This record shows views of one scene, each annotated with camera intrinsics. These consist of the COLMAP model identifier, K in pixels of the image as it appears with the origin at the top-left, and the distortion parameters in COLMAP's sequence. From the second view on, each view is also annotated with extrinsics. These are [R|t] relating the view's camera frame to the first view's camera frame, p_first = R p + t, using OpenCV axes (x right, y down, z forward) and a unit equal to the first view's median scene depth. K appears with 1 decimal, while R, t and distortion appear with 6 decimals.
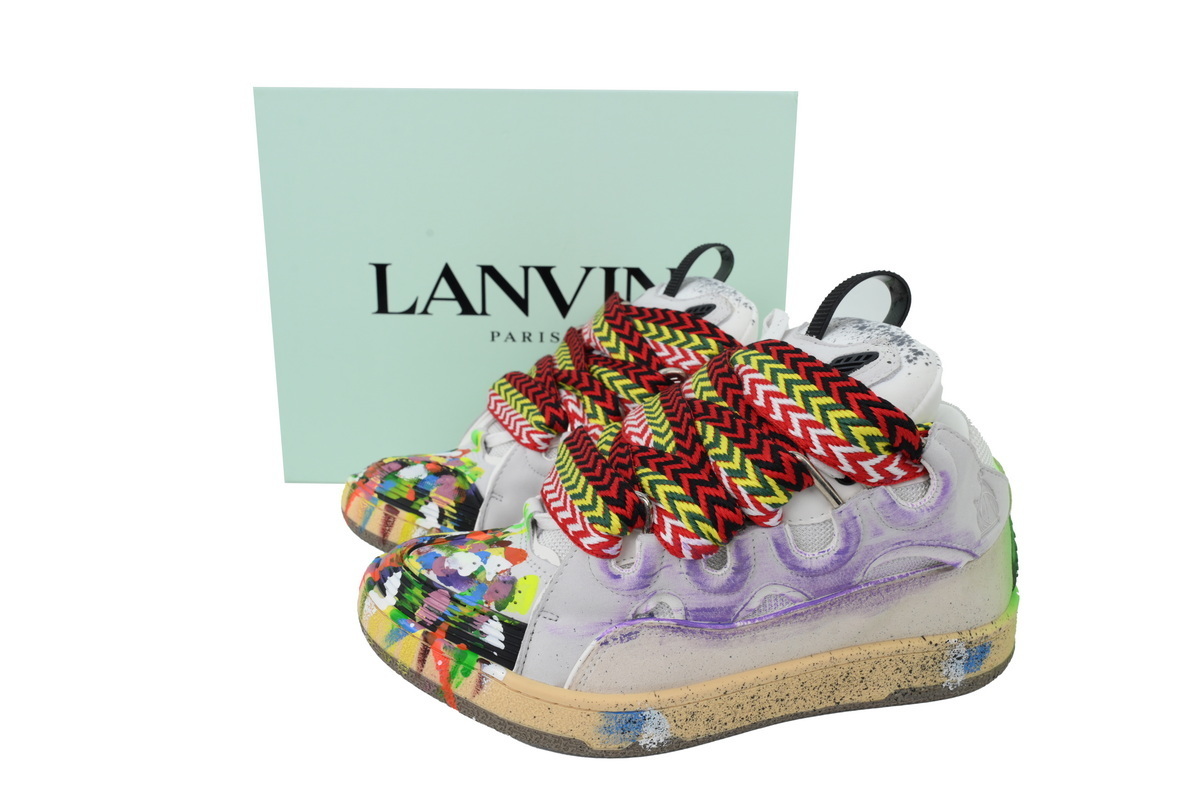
lens RADIAL K [[868.5, 0, 600.0], [0, 868.5, 400.0], [0, 0, 1]] dist [-0.007508, -0.002366]
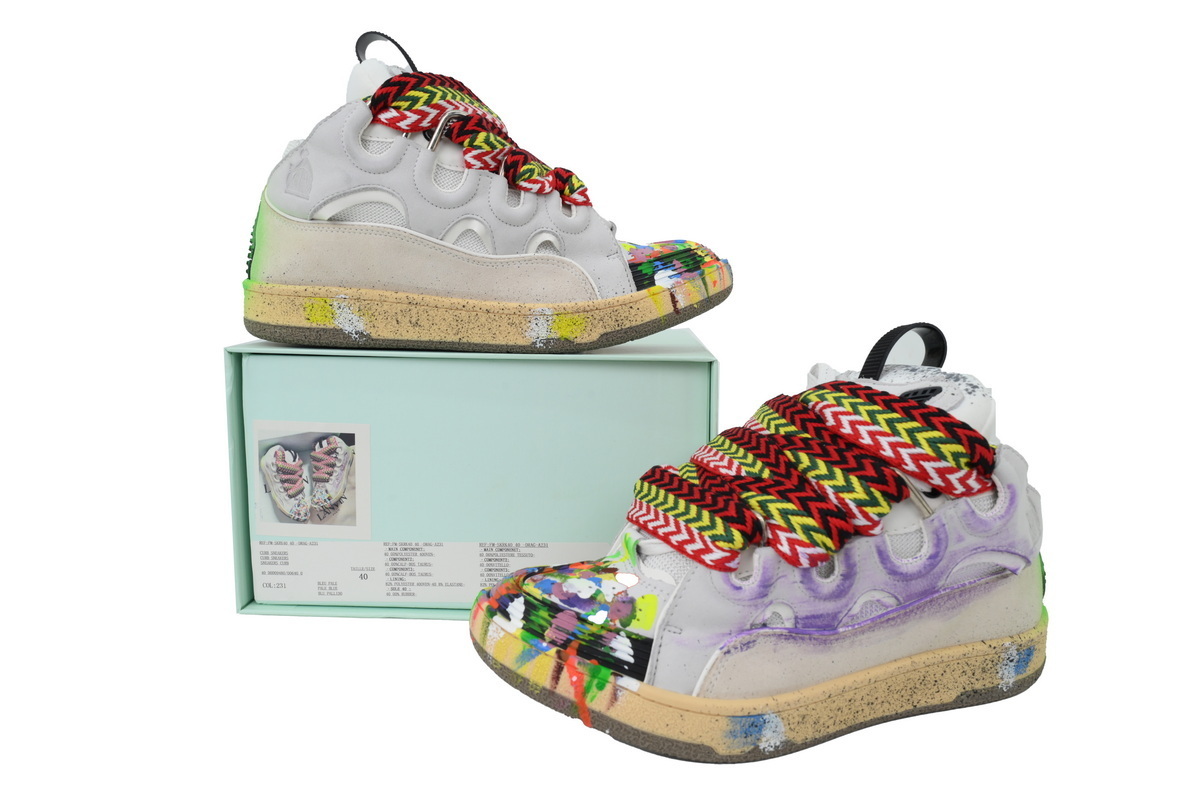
lens RADIAL K [[868.5, 0, 600.0], [0, 868.5, 400.0], [0, 0, 1]] dist [-0.007508, -0.002366]
pose [[0.990100, -0.004138, 0.140304, -0.299702], [0.020524, 0.993090, -0.115544, 0.088993], [-0.138856, 0.117280, 0.983343, -0.080167]]
